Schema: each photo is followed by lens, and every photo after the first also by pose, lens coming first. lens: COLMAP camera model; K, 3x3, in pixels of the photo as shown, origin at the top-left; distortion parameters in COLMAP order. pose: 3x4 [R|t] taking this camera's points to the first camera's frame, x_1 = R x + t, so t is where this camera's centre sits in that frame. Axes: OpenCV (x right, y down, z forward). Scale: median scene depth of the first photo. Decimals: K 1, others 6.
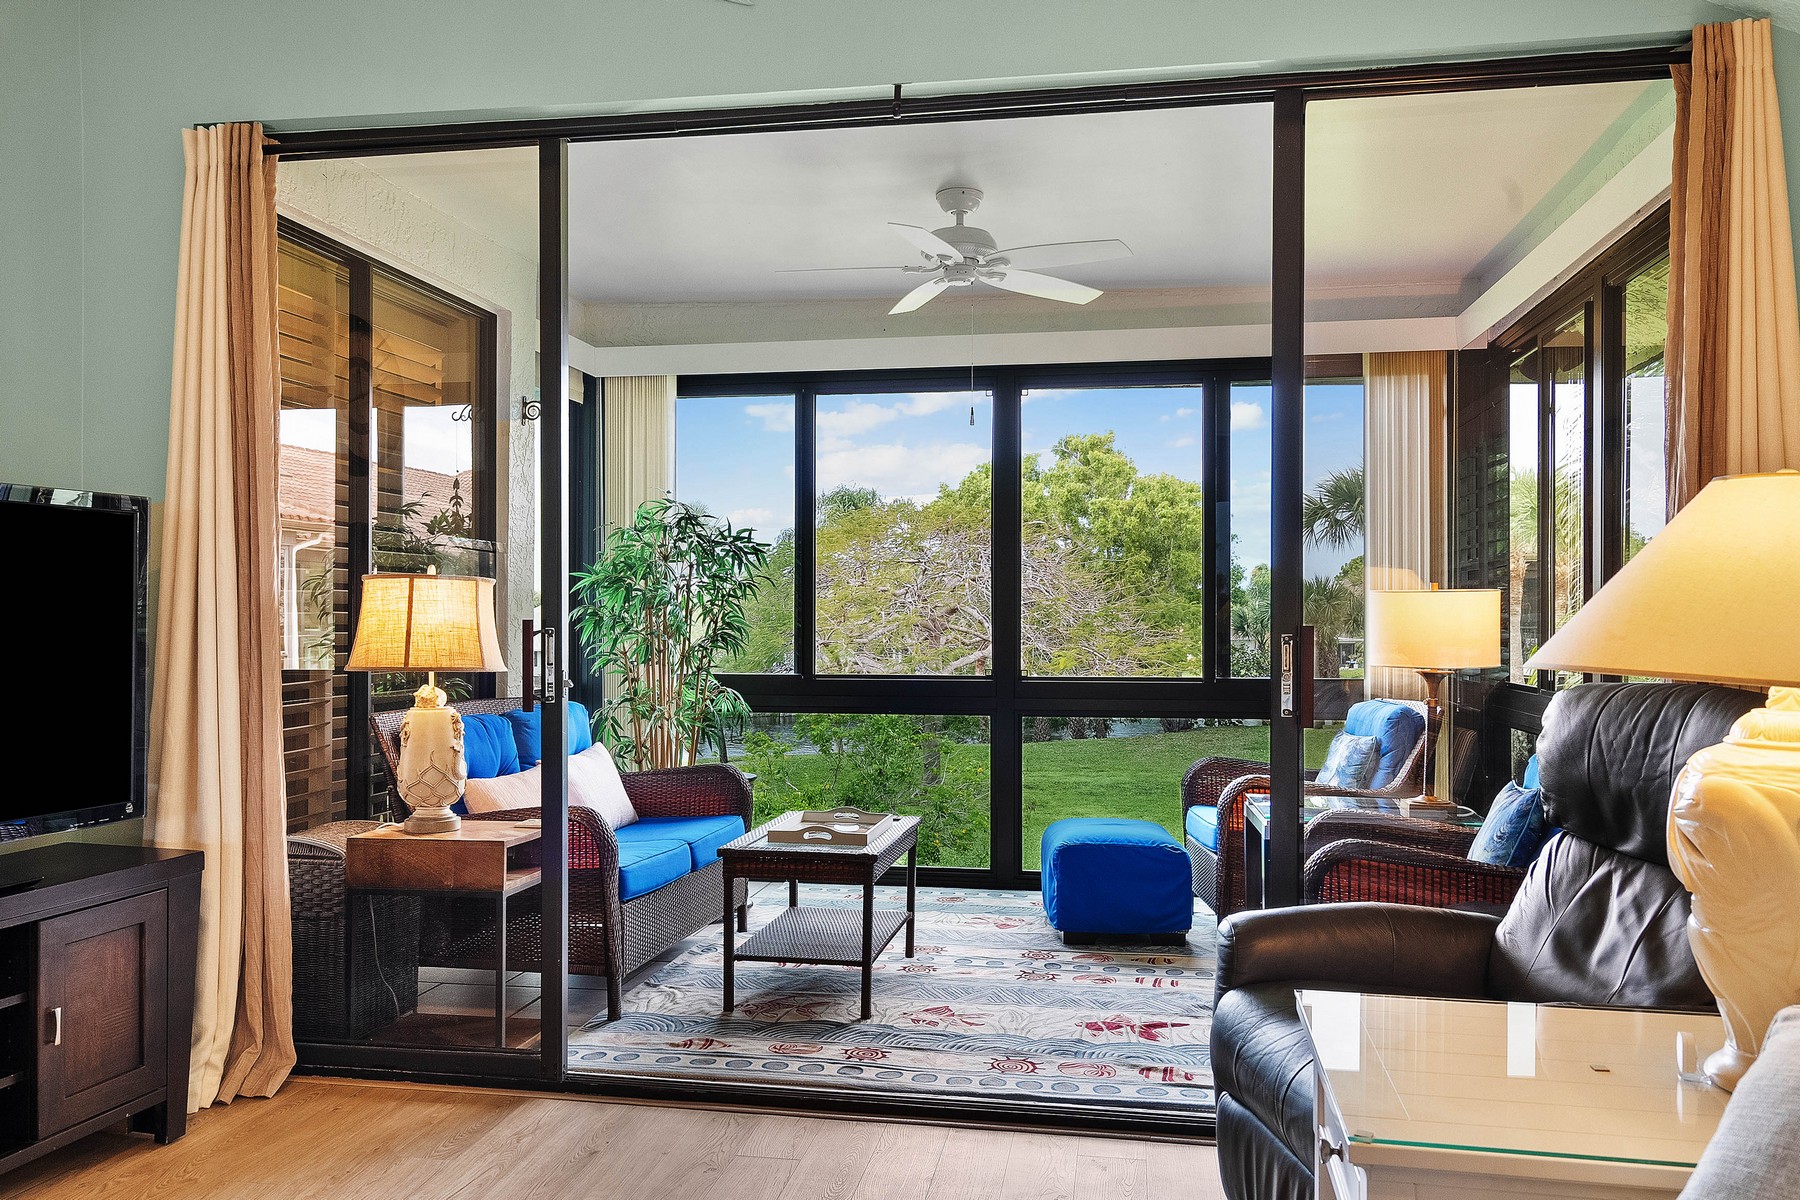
lens RADIAL K [[1351.9, 0, 902.4], [0, 1351.9, 608.1], [0, 0, 1]] dist [0.003642, 0.006617]
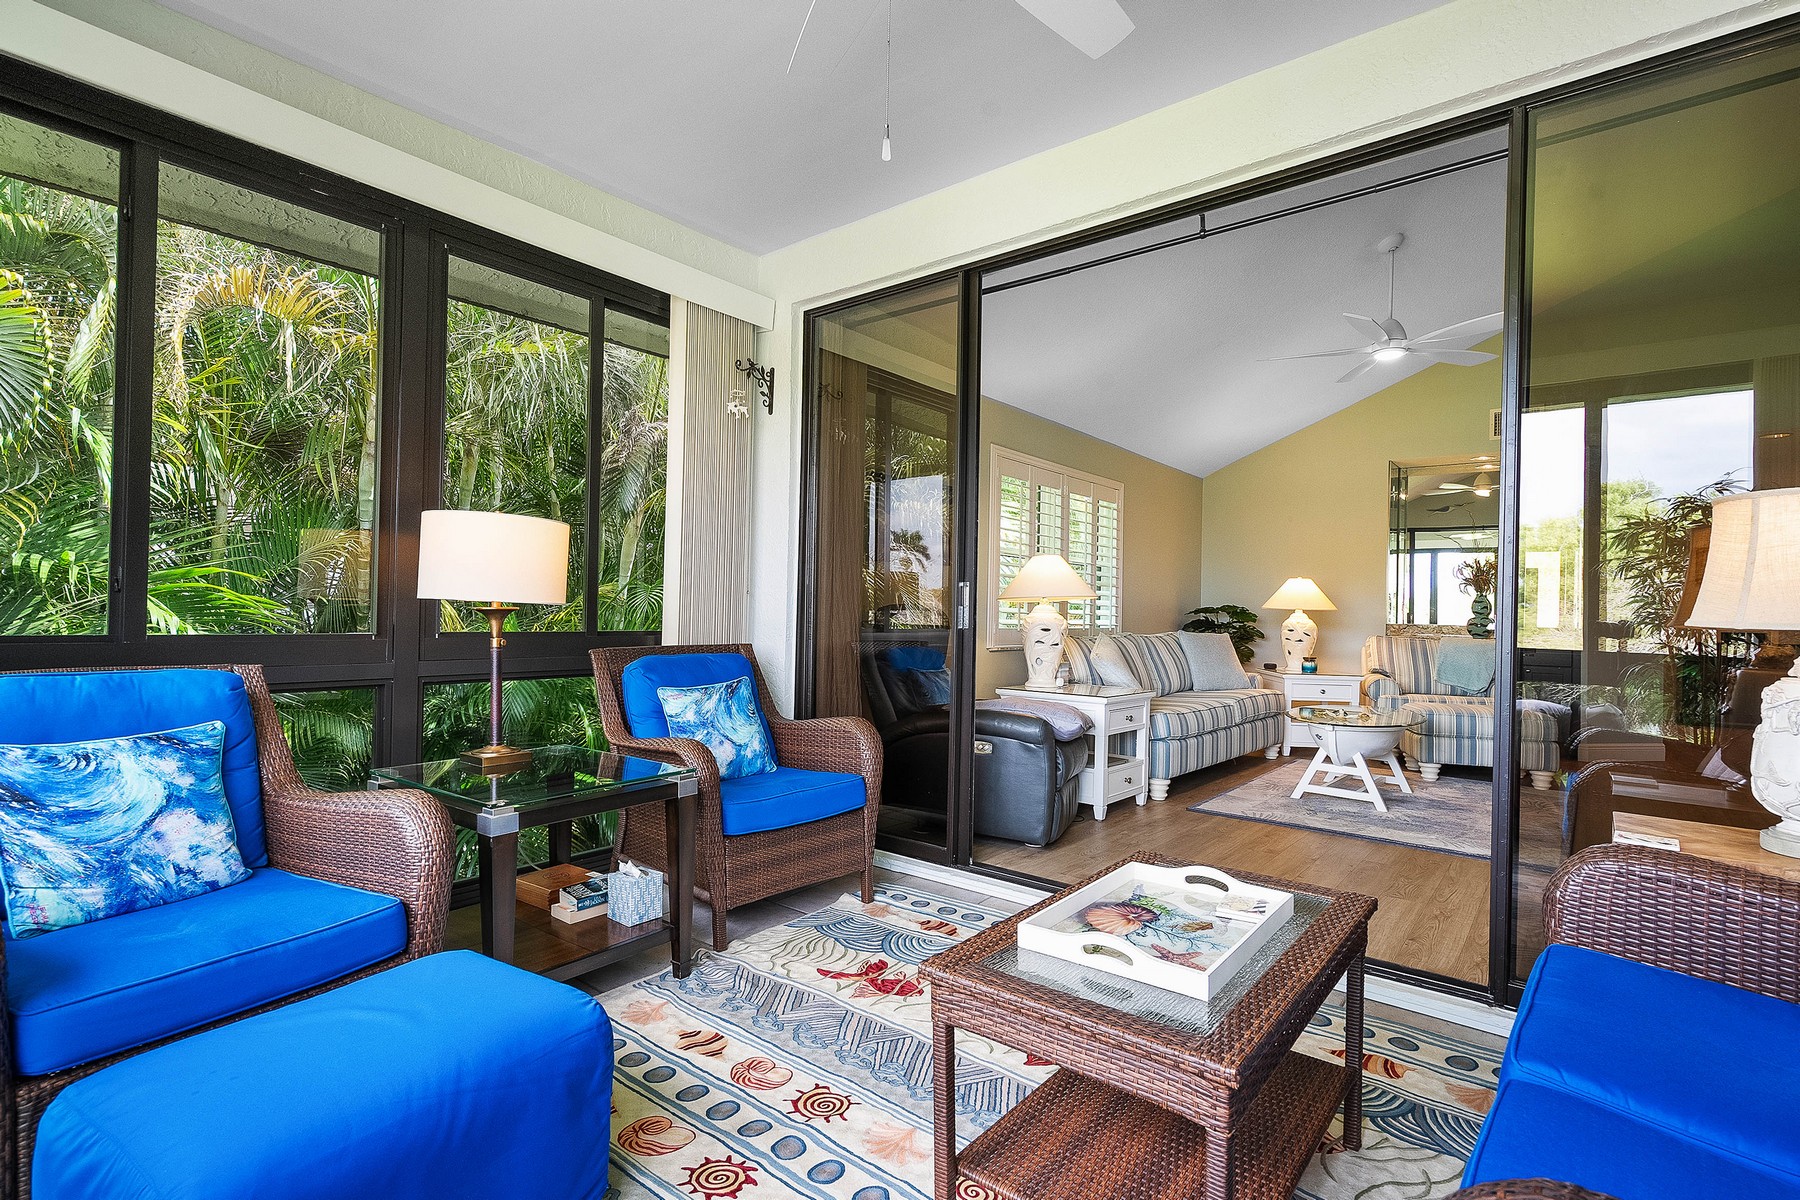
lens RADIAL K [[858.8, 0, 895.9], [0, 858.8, 607.4], [0, 0, 1]] dist [0.000605, 0.000214]
pose [[-0.870071, -0.022952, 0.492392, -0.107404], [-0.030127, 0.999524, -0.006644, 0.037340], [-0.492005, -0.020615, -0.870348, 1.177443]]
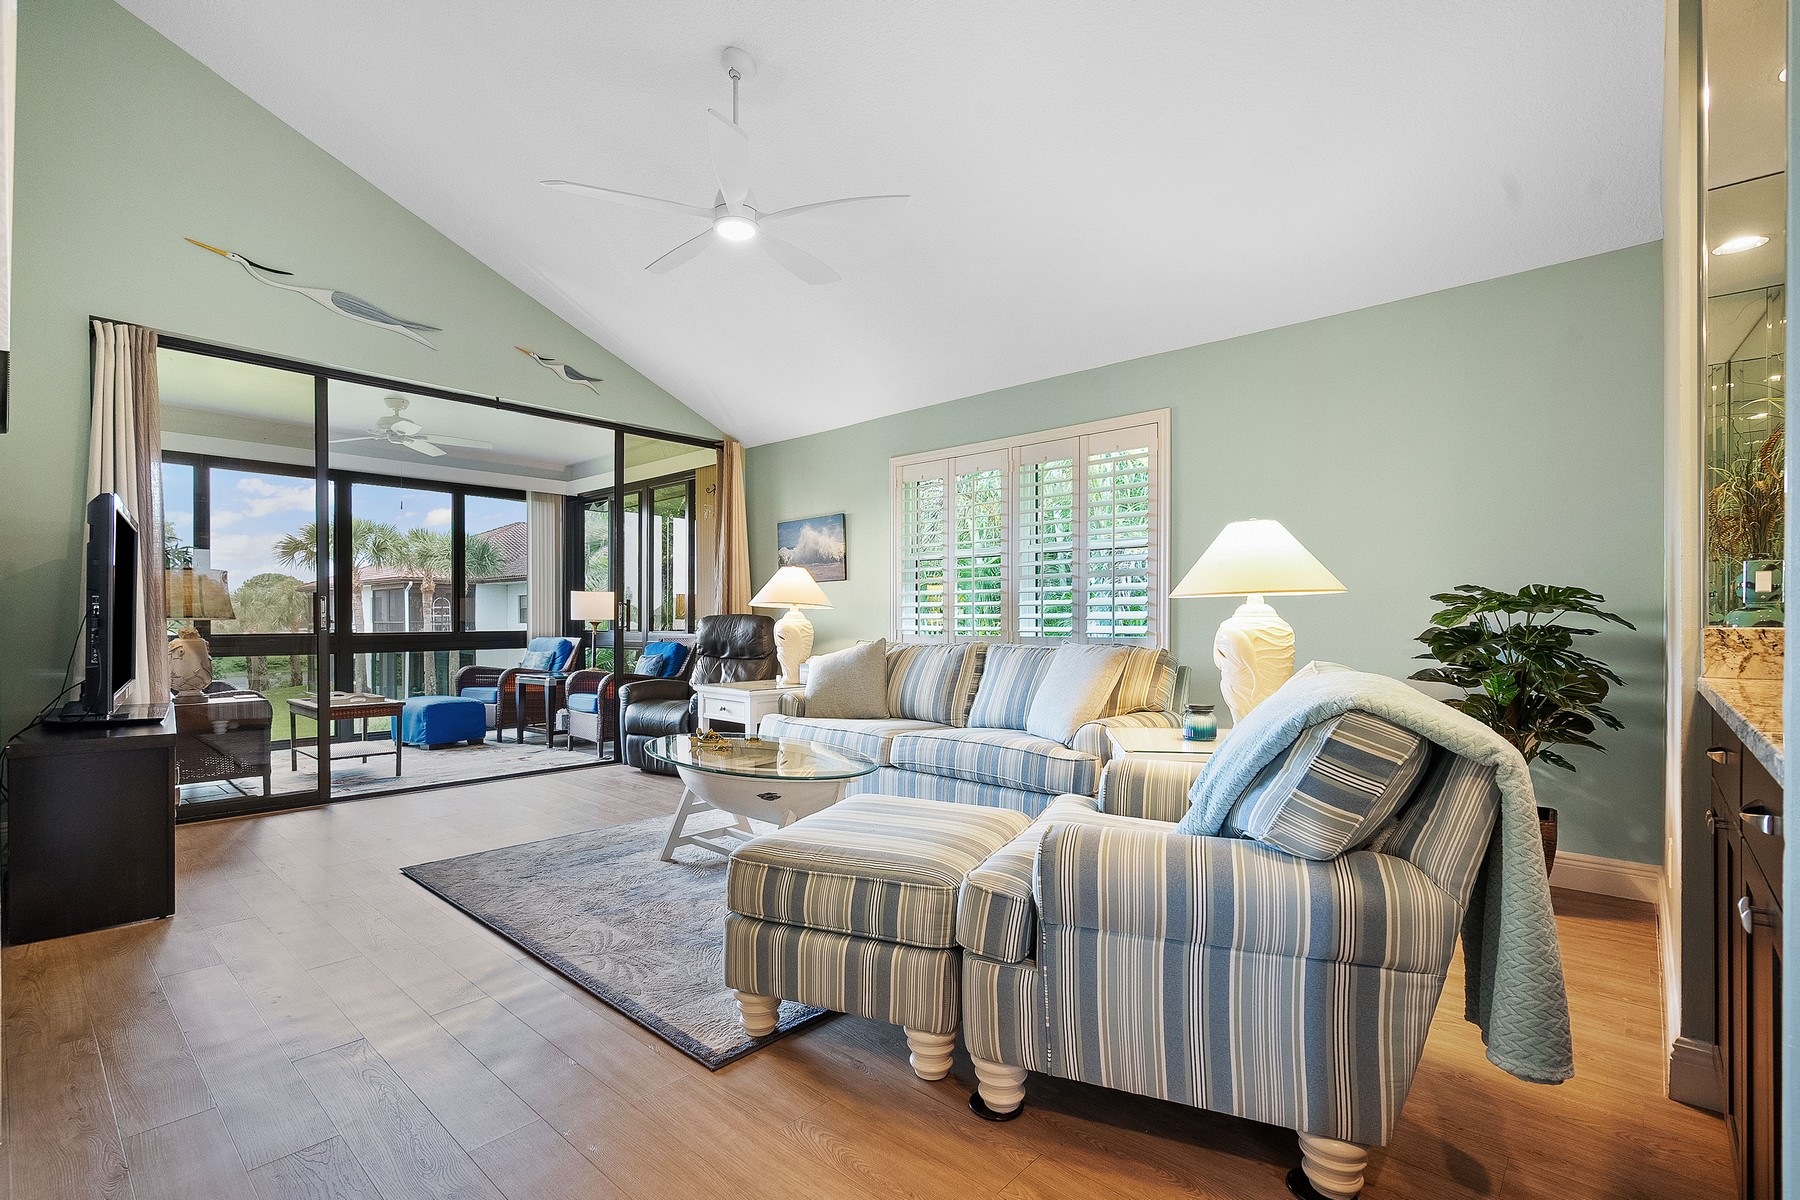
lens RADIAL K [[823.4, 0, 899.8], [0, 823.4, 606.7], [0, 0, 1]] dist [-0.004088, 0.001031]
pose [[0.532280, 0.007413, 0.846536, -0.565902], [-0.001548, 0.999969, -0.007783, 0.024939], [-0.846567, 0.002832, 0.532275, -0.322977]]
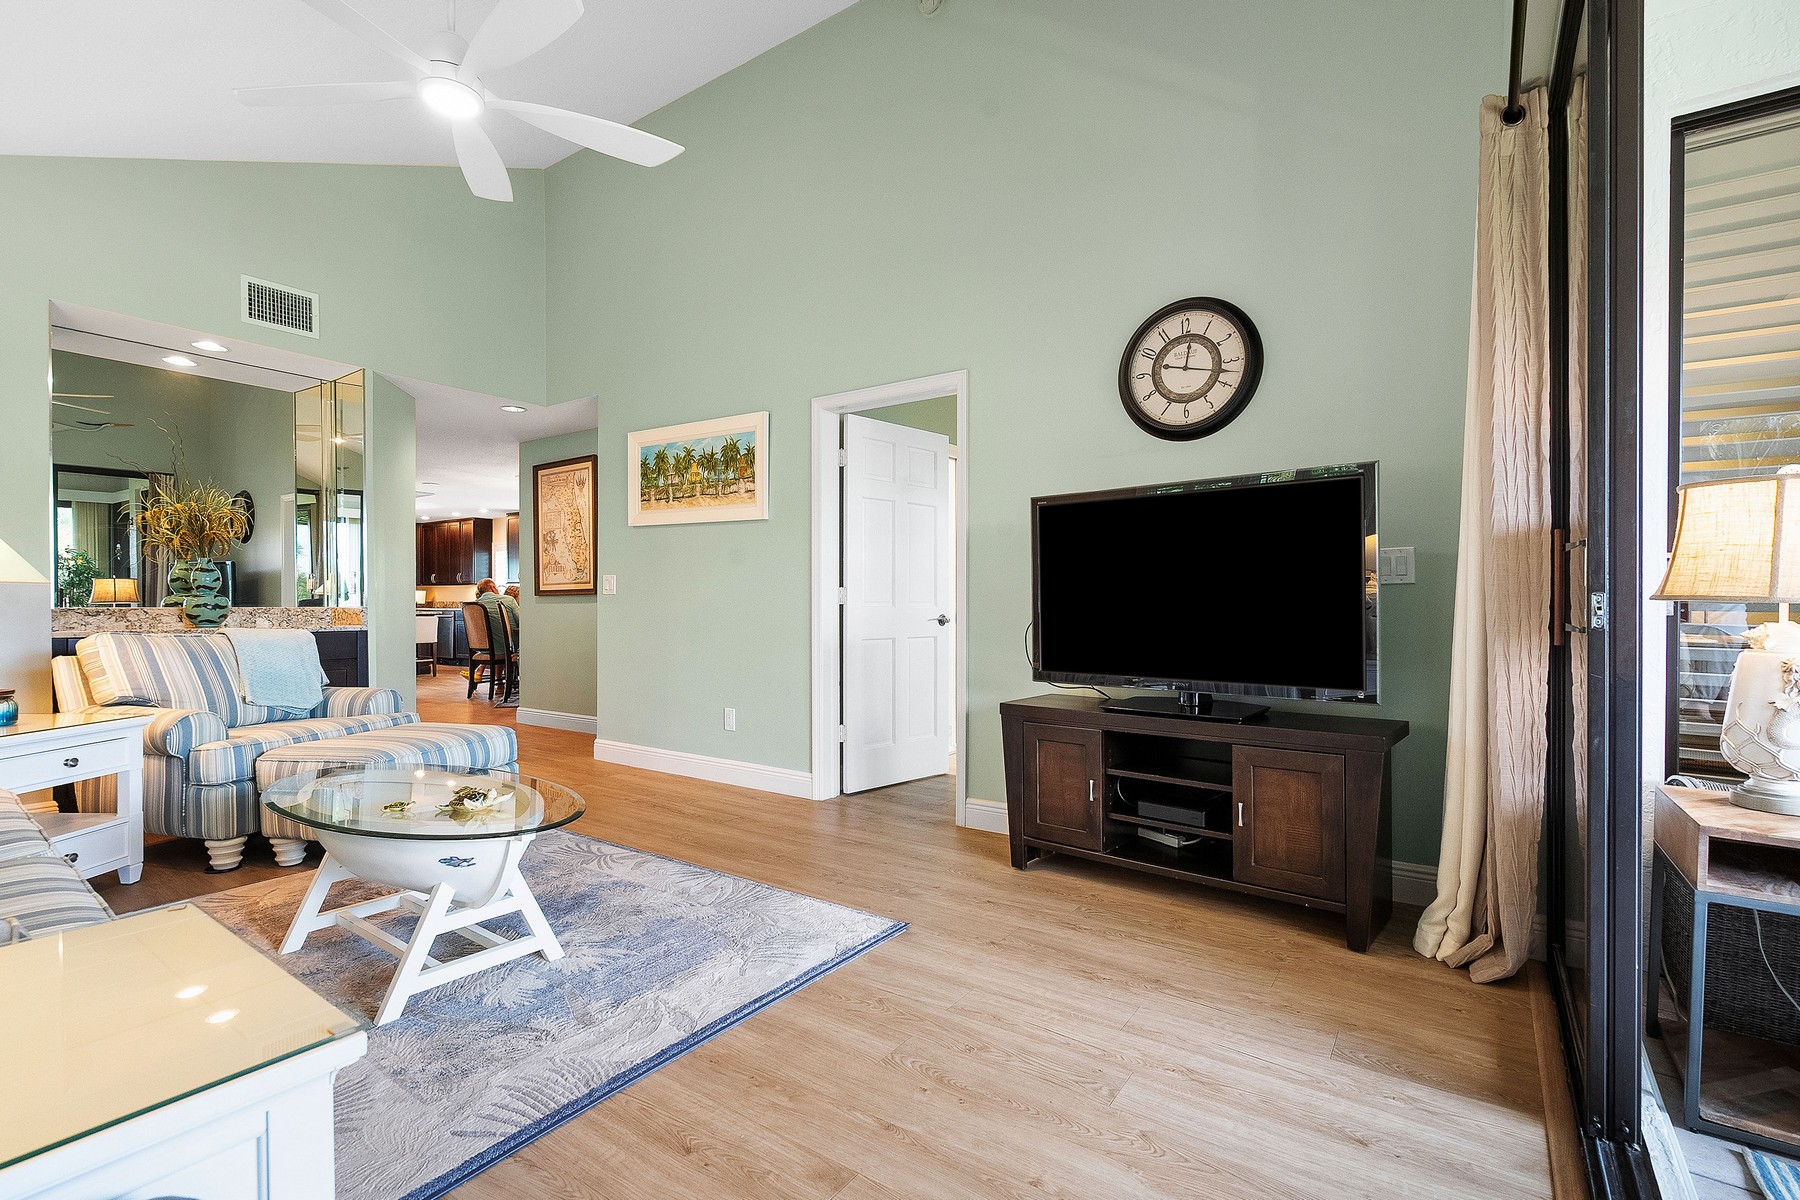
lens RADIAL K [[823.4, 0, 911.0], [0, 823.4, 598.7], [0, 0, 1]] dist [-0.004088, 0.001031]
pose [[-0.418844, -0.002811, -0.908054, 0.208873], [0.007272, 0.999953, -0.006450, 0.031617], [0.908029, -0.009305, -0.418803, 0.543207]]
